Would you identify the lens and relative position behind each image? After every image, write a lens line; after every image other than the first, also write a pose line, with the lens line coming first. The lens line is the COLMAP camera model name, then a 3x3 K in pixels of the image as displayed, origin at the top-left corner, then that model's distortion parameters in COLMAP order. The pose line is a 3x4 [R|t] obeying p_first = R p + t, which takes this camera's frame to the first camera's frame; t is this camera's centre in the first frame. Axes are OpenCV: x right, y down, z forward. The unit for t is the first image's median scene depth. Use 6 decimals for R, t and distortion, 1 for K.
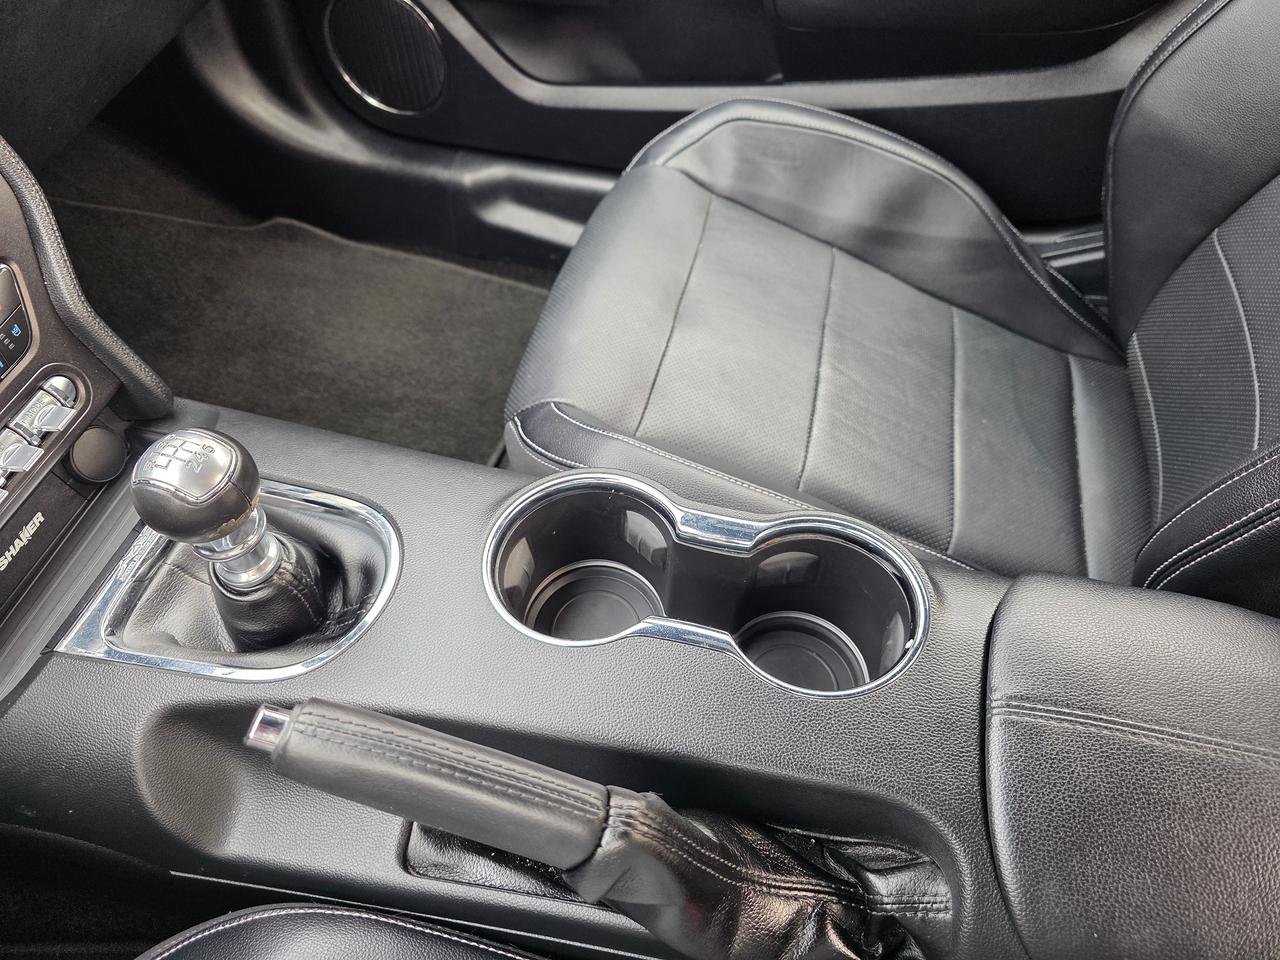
lens RADIAL K [[873.3, 0, 612.2], [0, 873.3, 474.3], [0, 0, 1]] dist [0.044032, -0.048885]
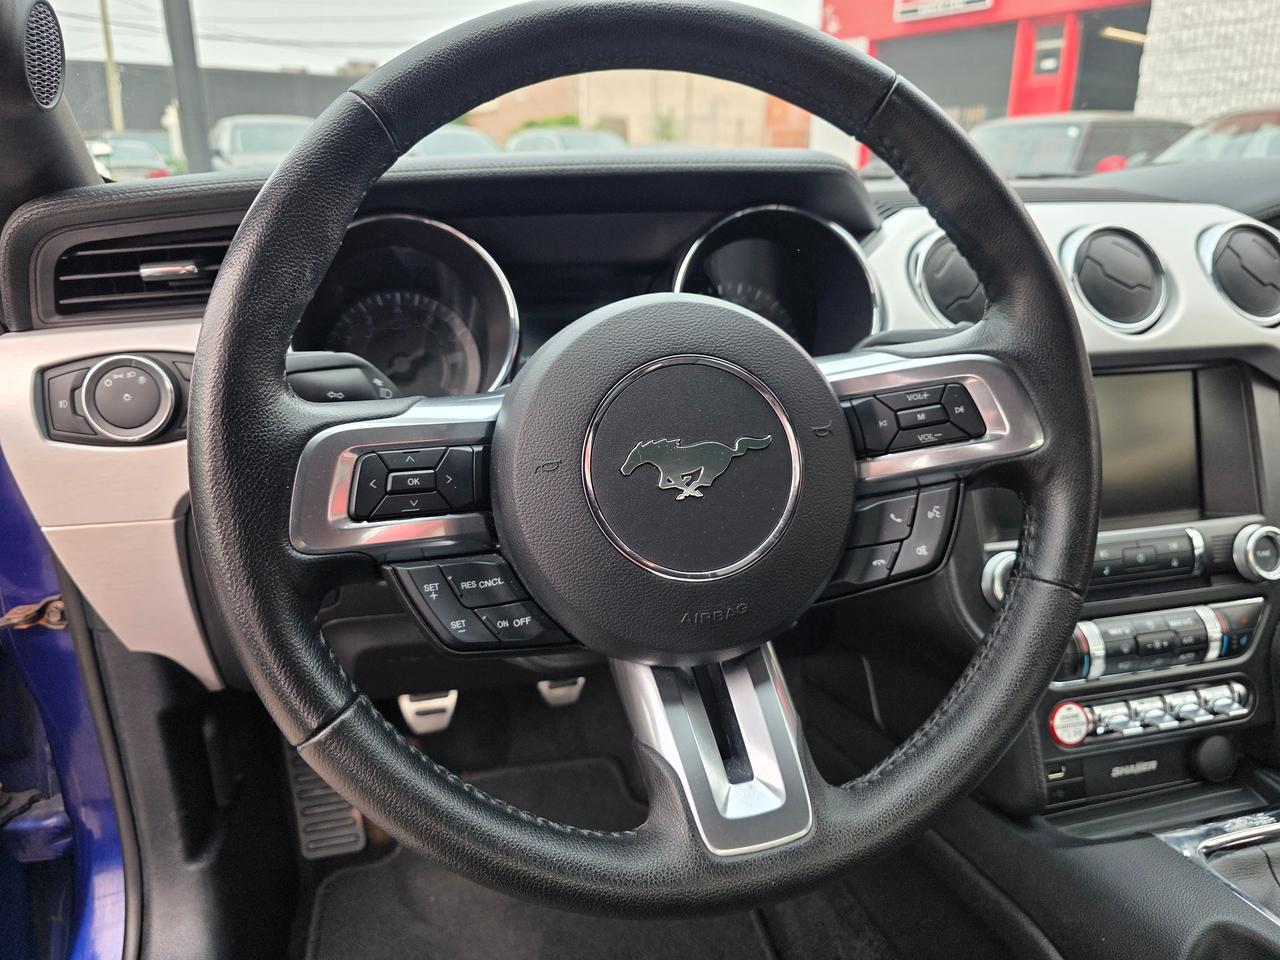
lens RADIAL K [[869.2, 0, 649.1], [0, 869.2, 474.9], [0, 0, 1]] dist [0.047496, -0.057848]
pose [[0.479871, 0.292175, -0.827259, -0.085731], [-0.691163, 0.706676, -0.151338, 0.451824], [0.540387, 0.644393, 0.541054, -0.331315]]
